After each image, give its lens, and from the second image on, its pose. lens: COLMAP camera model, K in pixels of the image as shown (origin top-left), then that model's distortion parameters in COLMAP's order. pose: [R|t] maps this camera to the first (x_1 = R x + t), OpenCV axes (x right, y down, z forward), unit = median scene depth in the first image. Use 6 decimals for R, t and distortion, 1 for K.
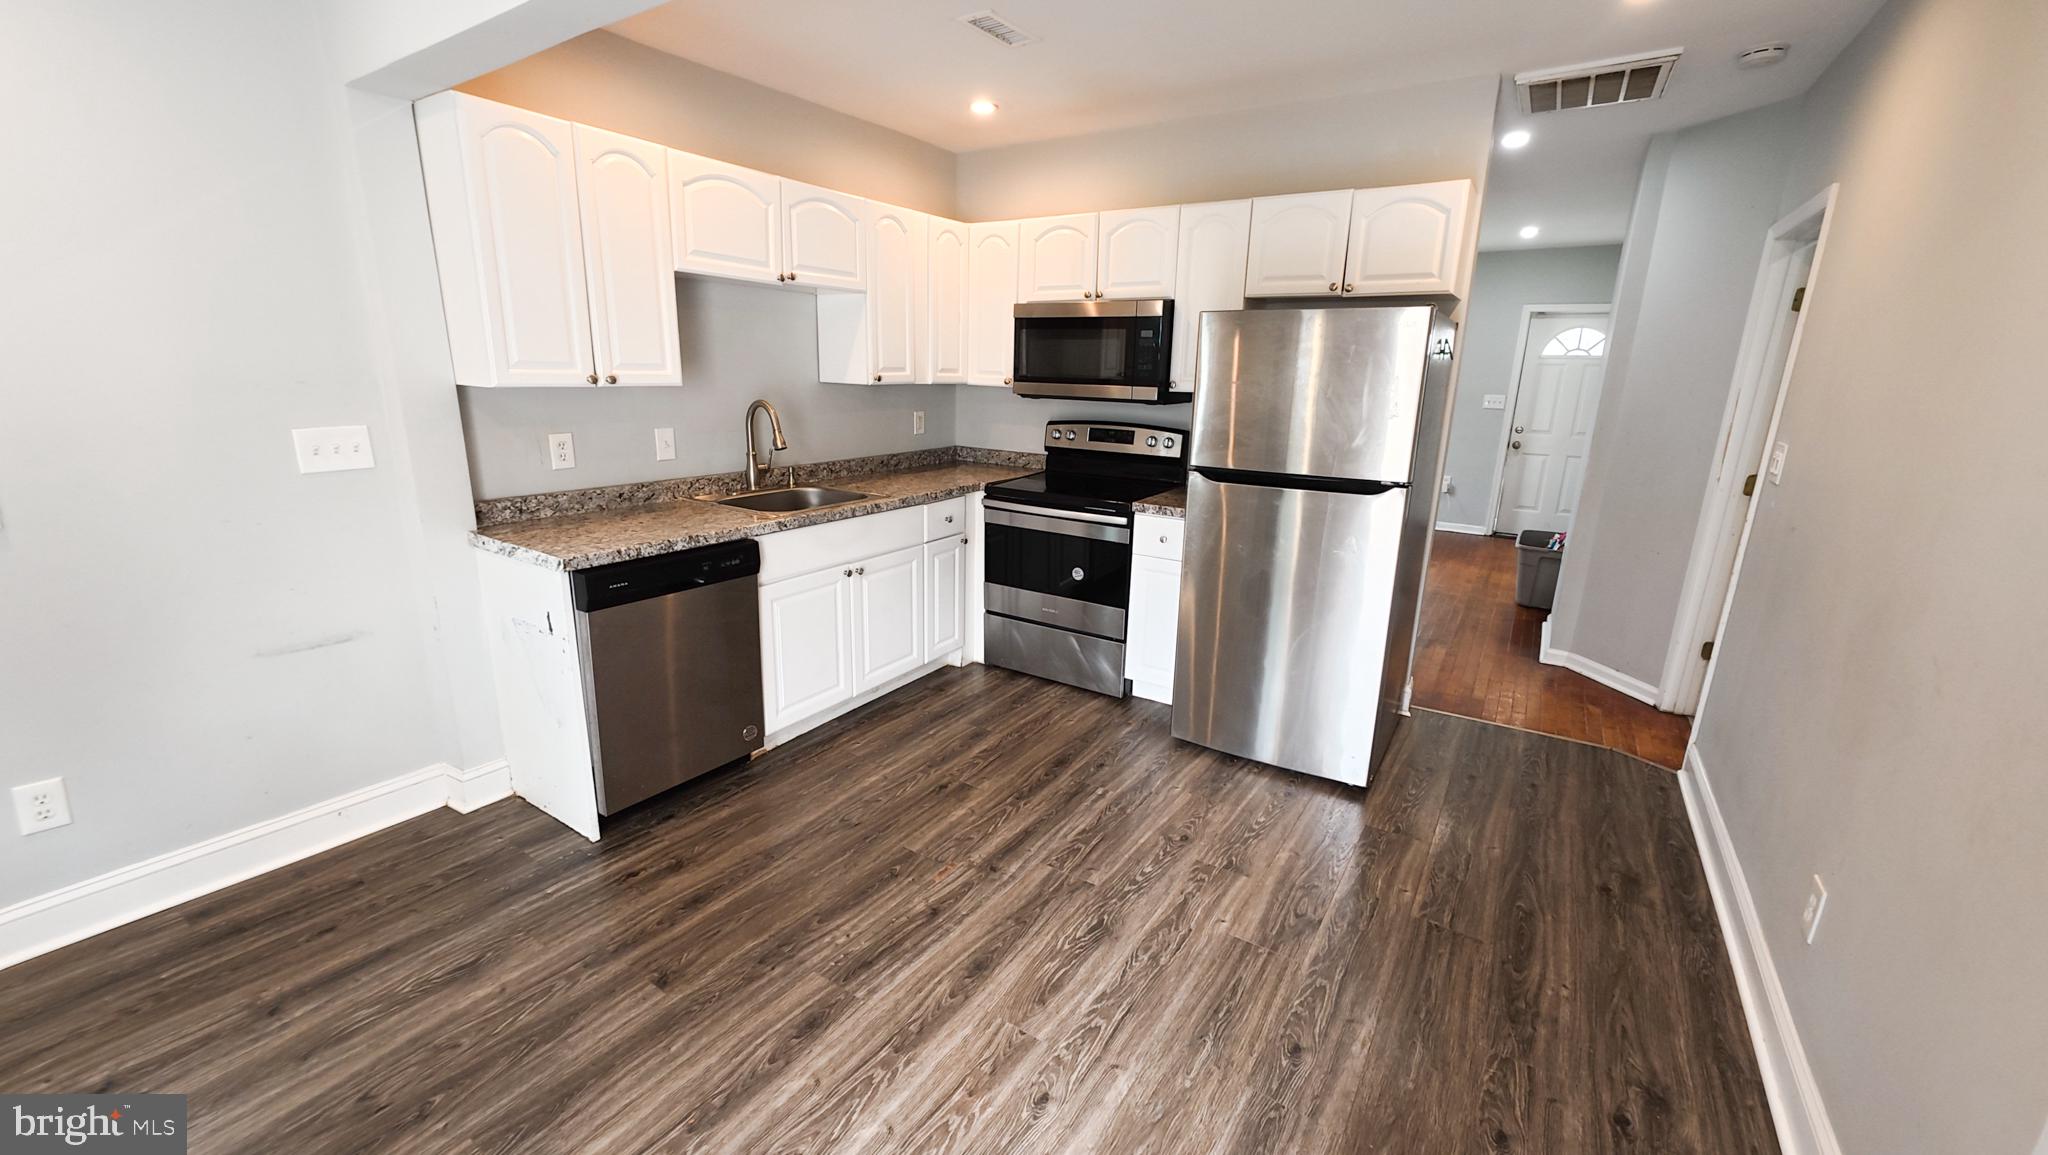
lens RADIAL K [[798.2, 0, 1019.0], [0, 798.2, 570.2], [0, 0, 1]] dist [0.003821, 0.000263]
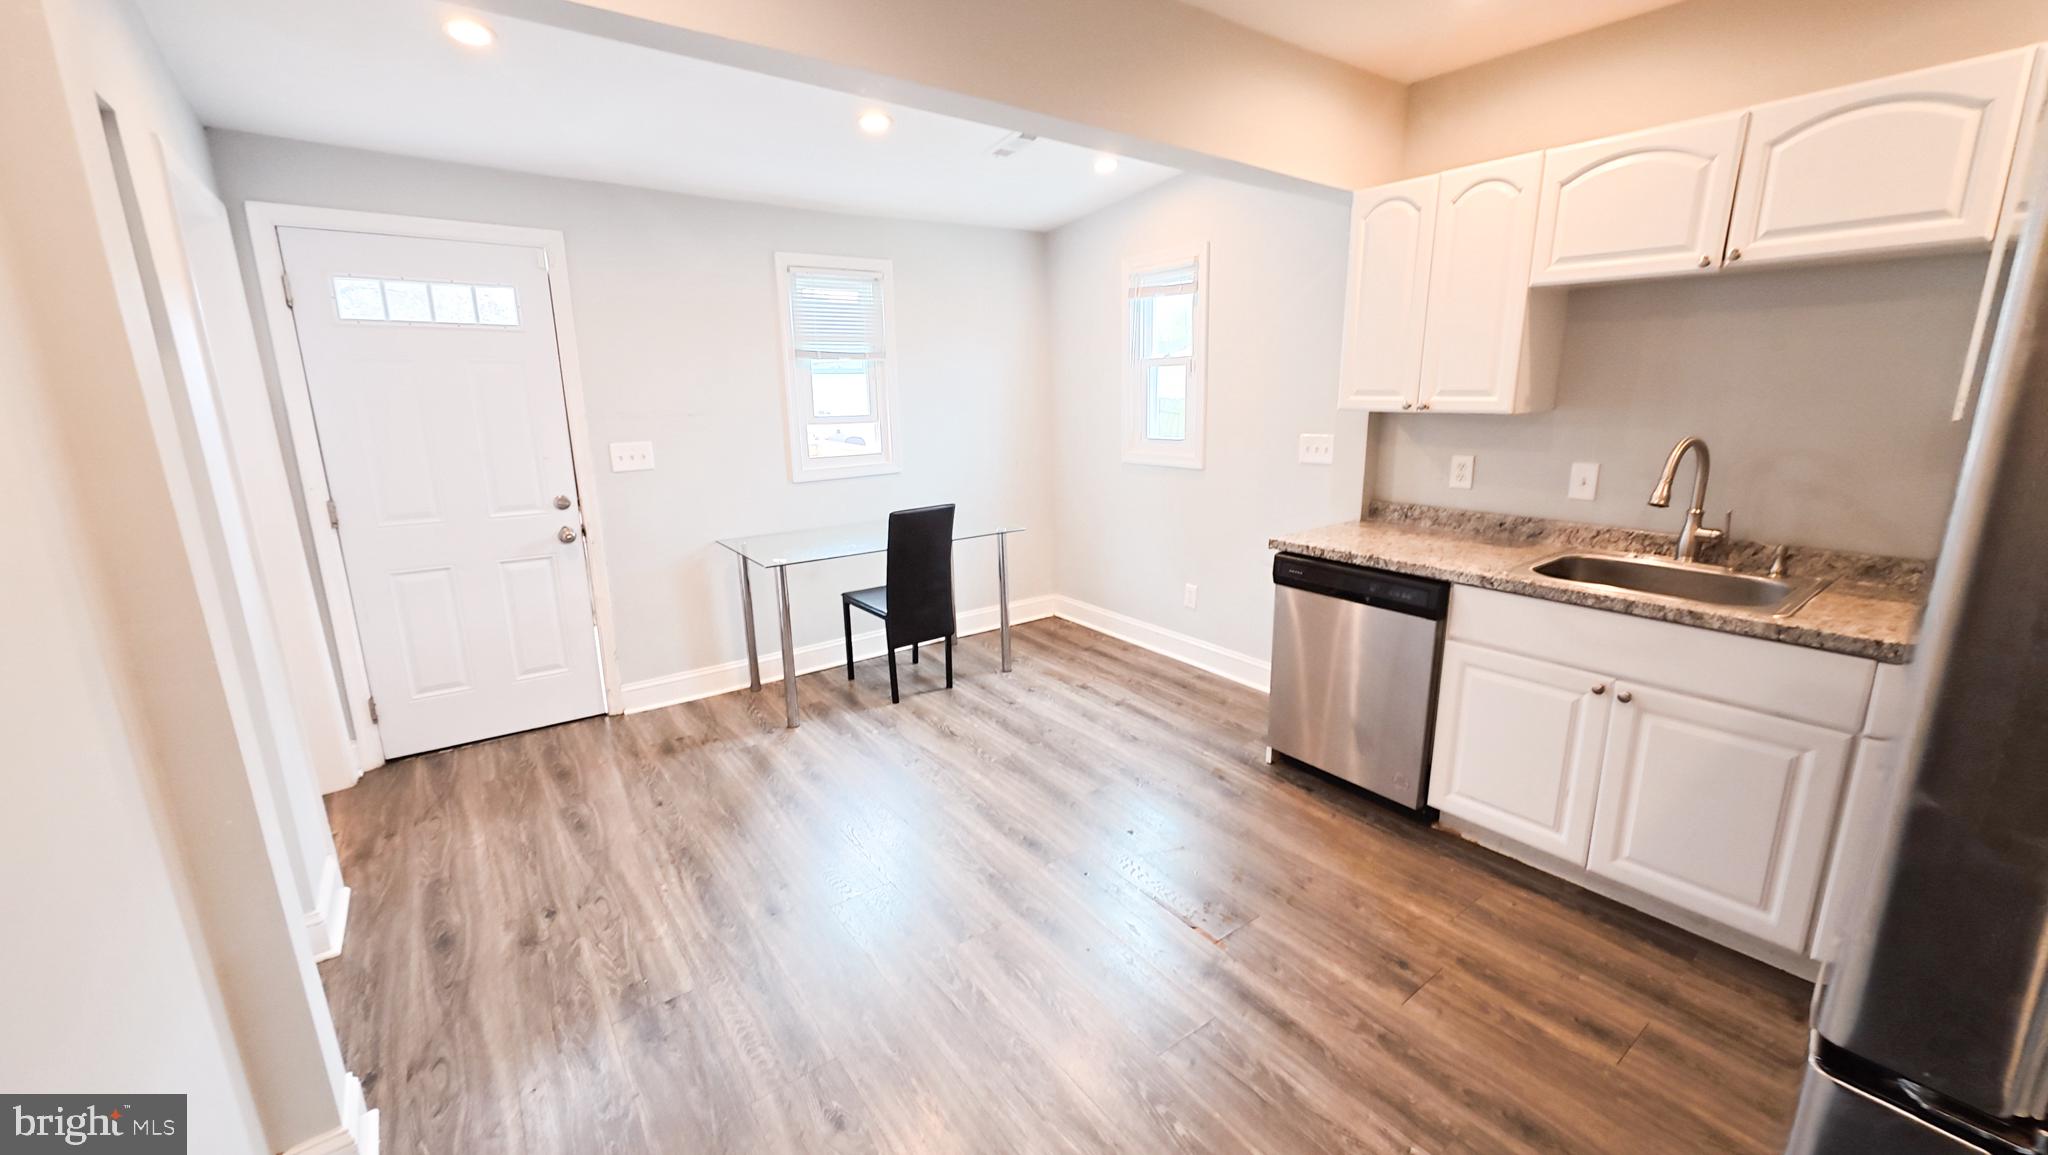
lens RADIAL K [[798.2, 0, 1034.0], [0, 798.2, 568.4], [0, 0, 1]] dist [0.003821, 0.000263]
pose [[-0.330334, 0.198429, -0.922770, 0.688035], [-0.222776, 0.933639, 0.280516, -0.218354], [0.917197, 0.298235, -0.264208, 0.863766]]
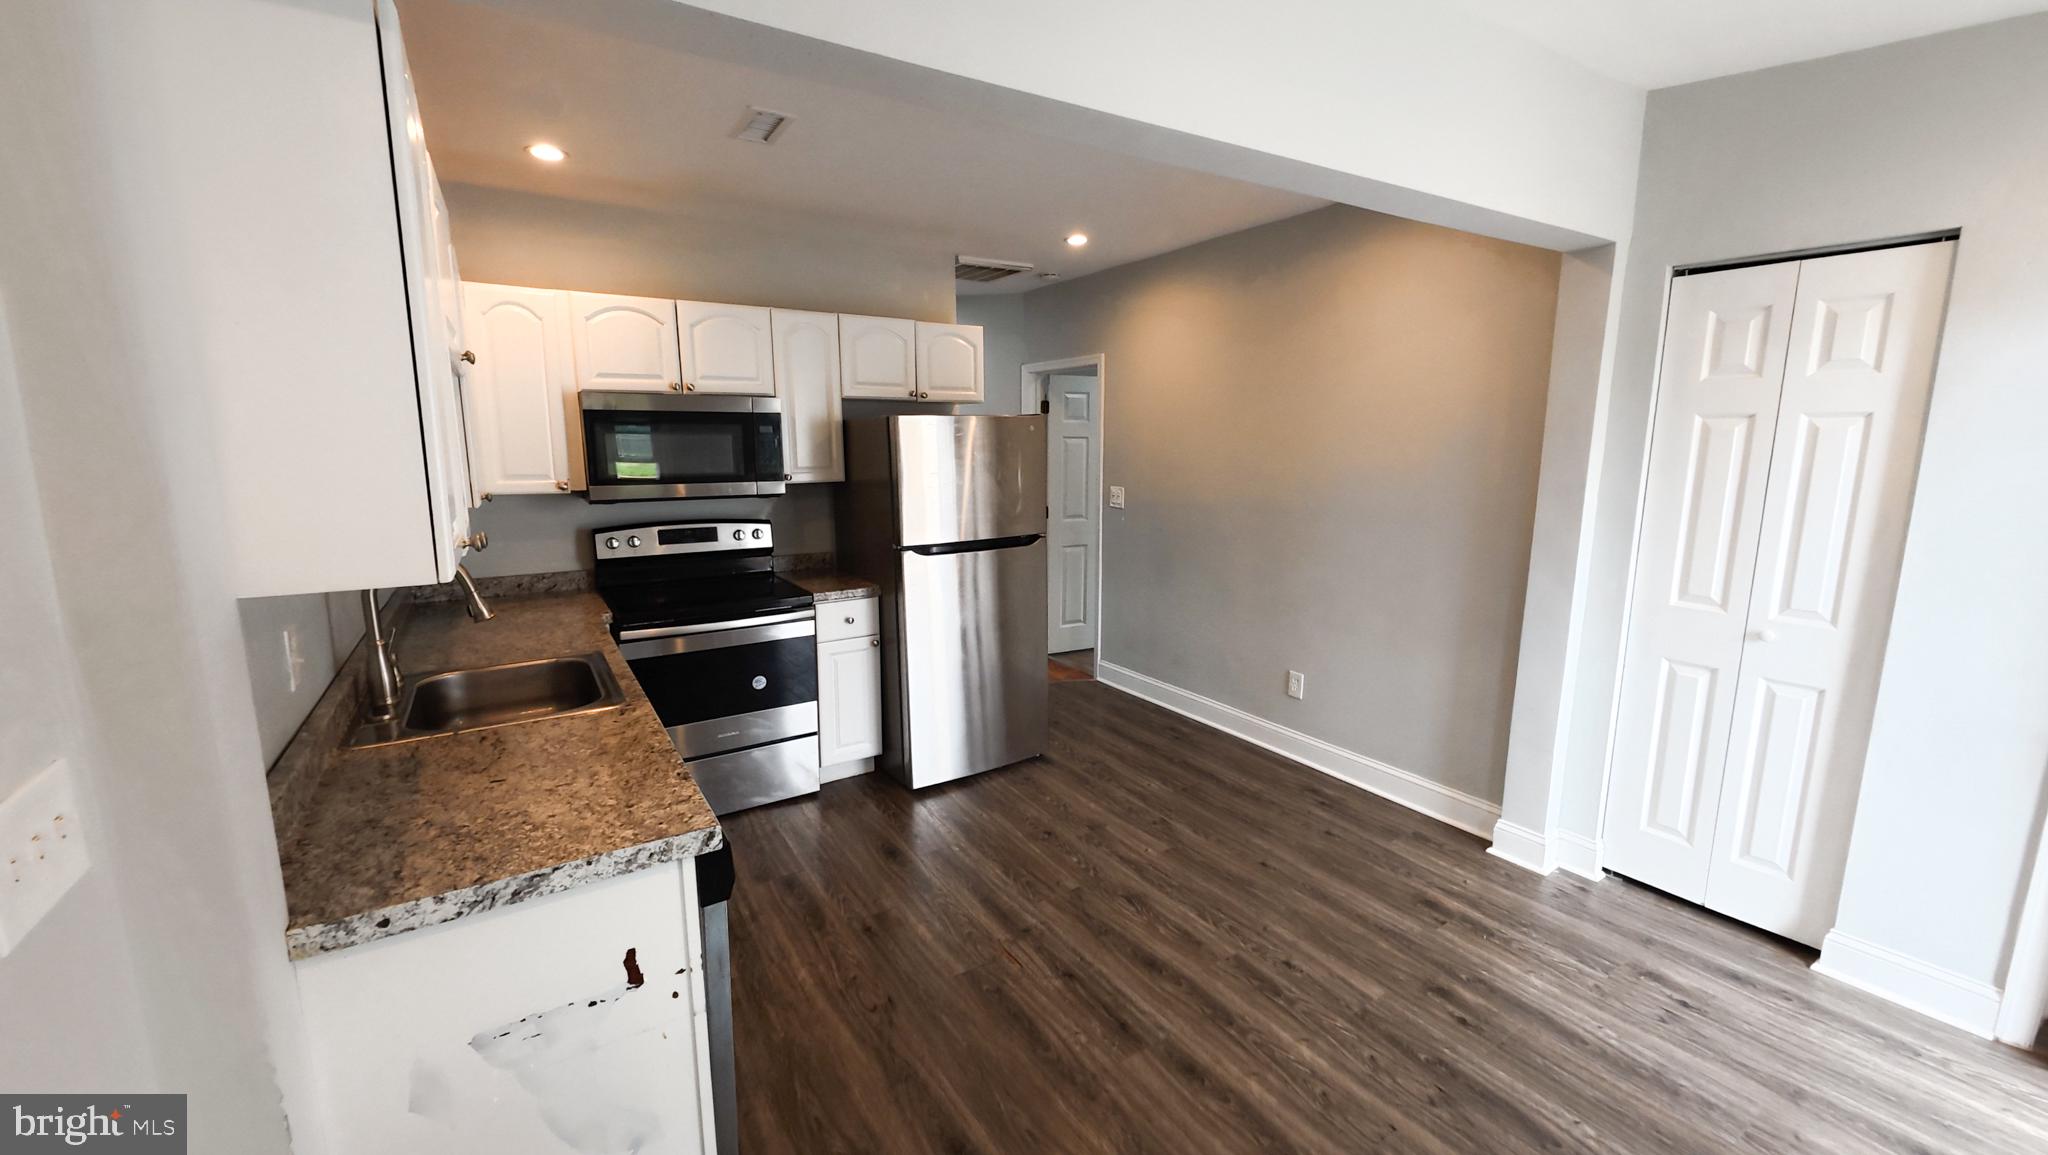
lens RADIAL K [[798.2, 0, 1018.9], [0, 798.2, 574.3], [0, 0, 1]] dist [0.003821, 0.000263]
pose [[0.403117, -0.180333, 0.897205, -0.859800], [0.237296, 0.967458, 0.087836, -0.177794], [-0.883848, 0.177495, 0.432791, 0.423950]]
